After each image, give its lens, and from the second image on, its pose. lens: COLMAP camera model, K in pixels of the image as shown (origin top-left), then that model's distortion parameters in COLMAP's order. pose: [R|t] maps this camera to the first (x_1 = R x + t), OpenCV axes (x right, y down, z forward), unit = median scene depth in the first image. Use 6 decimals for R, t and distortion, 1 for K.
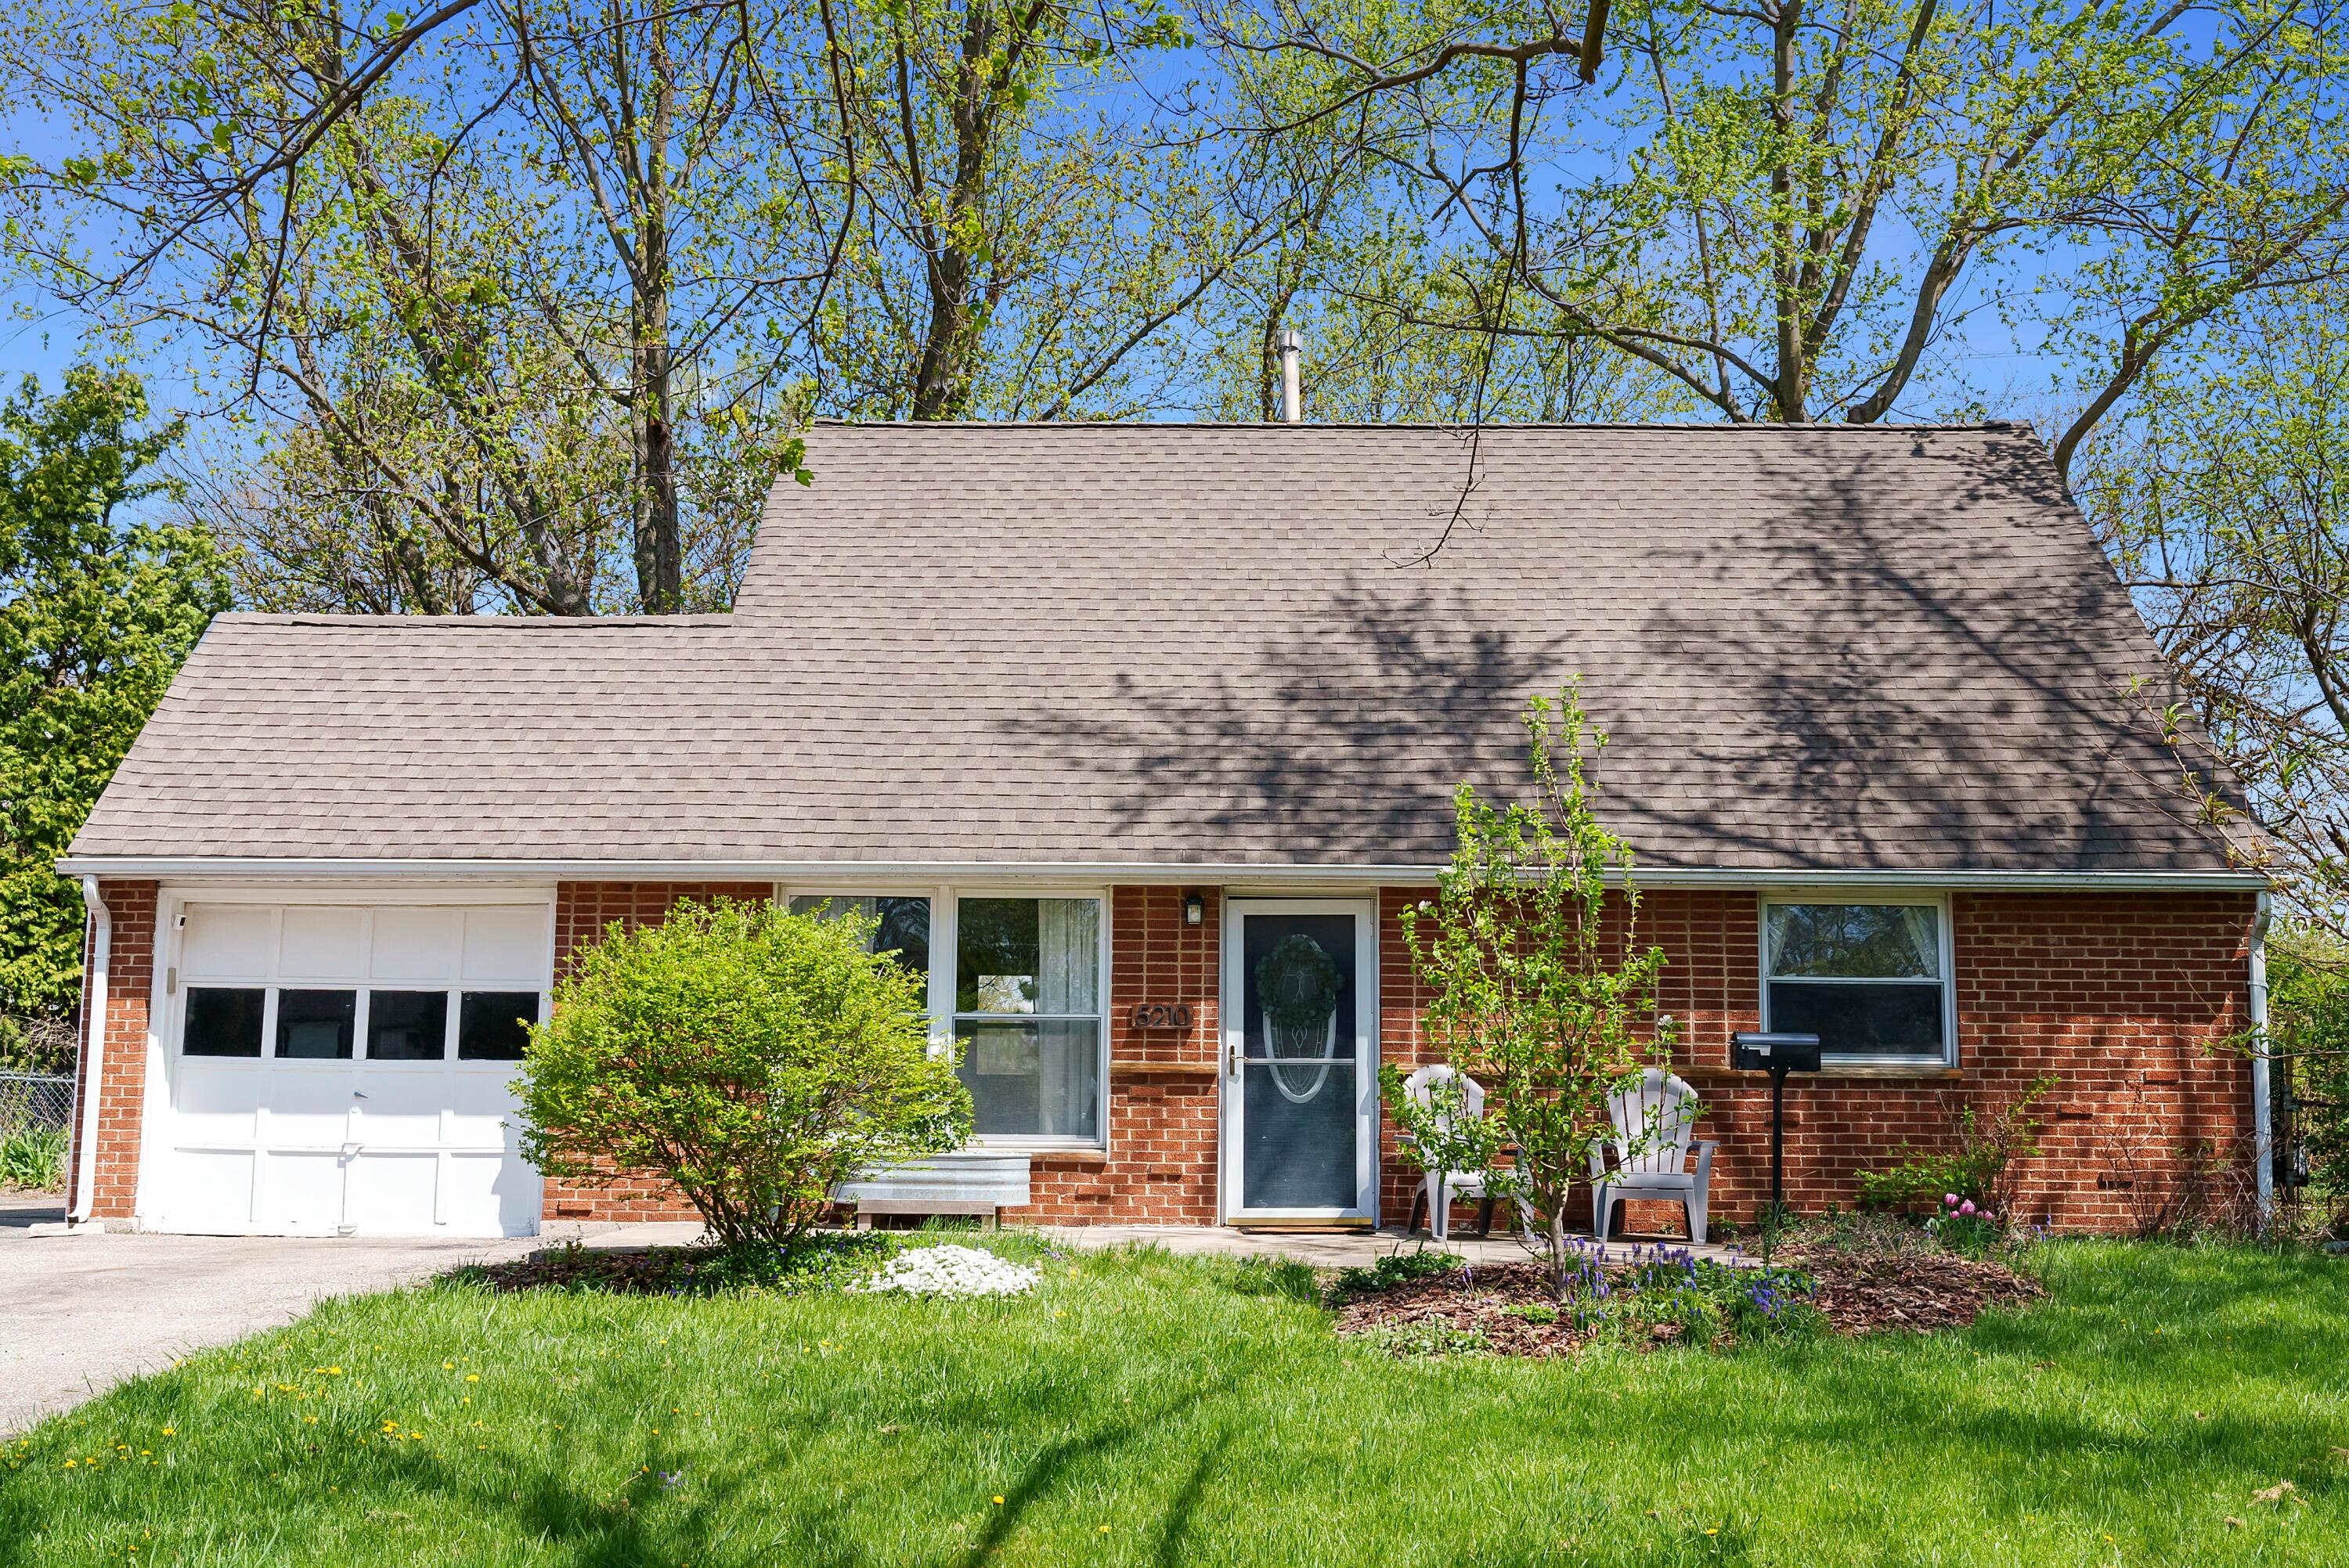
lens RADIAL K [[2405.1, 0, 1207.1], [0, 2405.1, 781.2], [0, 0, 1]] dist [-0.007020, 0.007669]
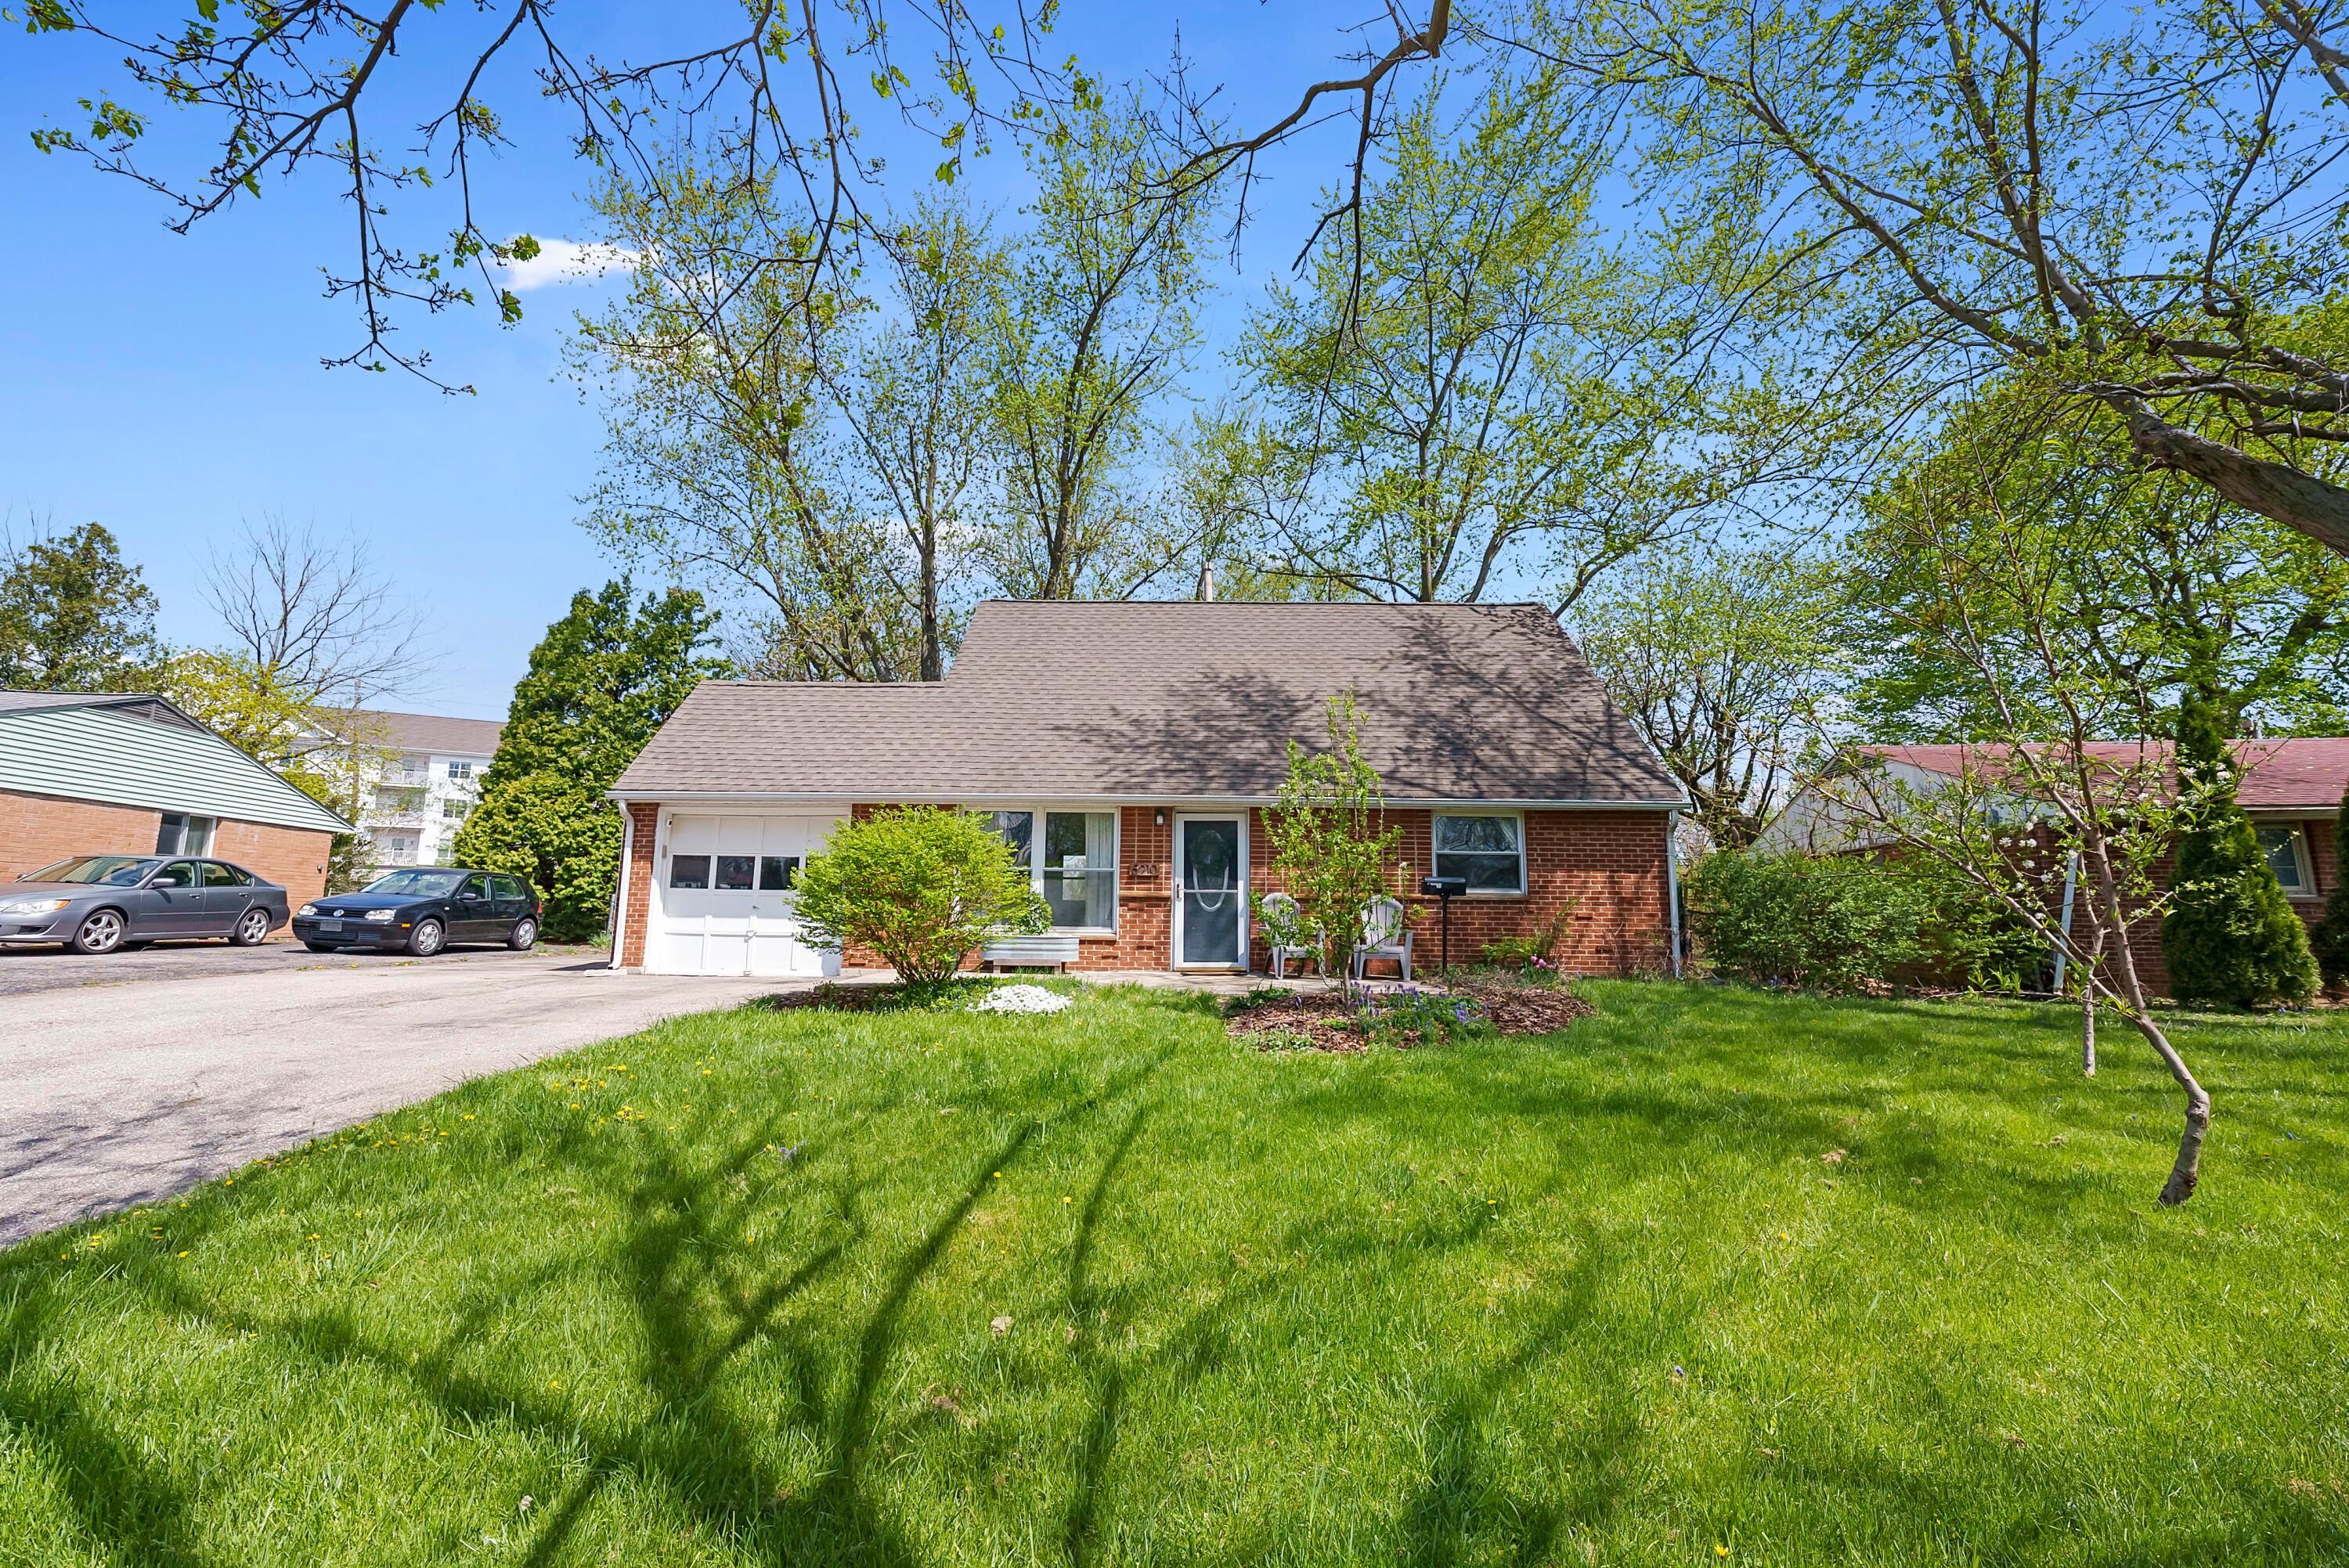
lens RADIAL K [[884.3, 0, 1174.5], [0, 884.3, 784.0], [0, 0, 1]] dist [-0.000108, 0.000002]
pose [[0.999971, -0.000460, -0.007666, 0.013562], [0.000337, 0.999872, -0.015975, 0.037312], [0.007672, 0.015972, 0.999843, 0.243520]]
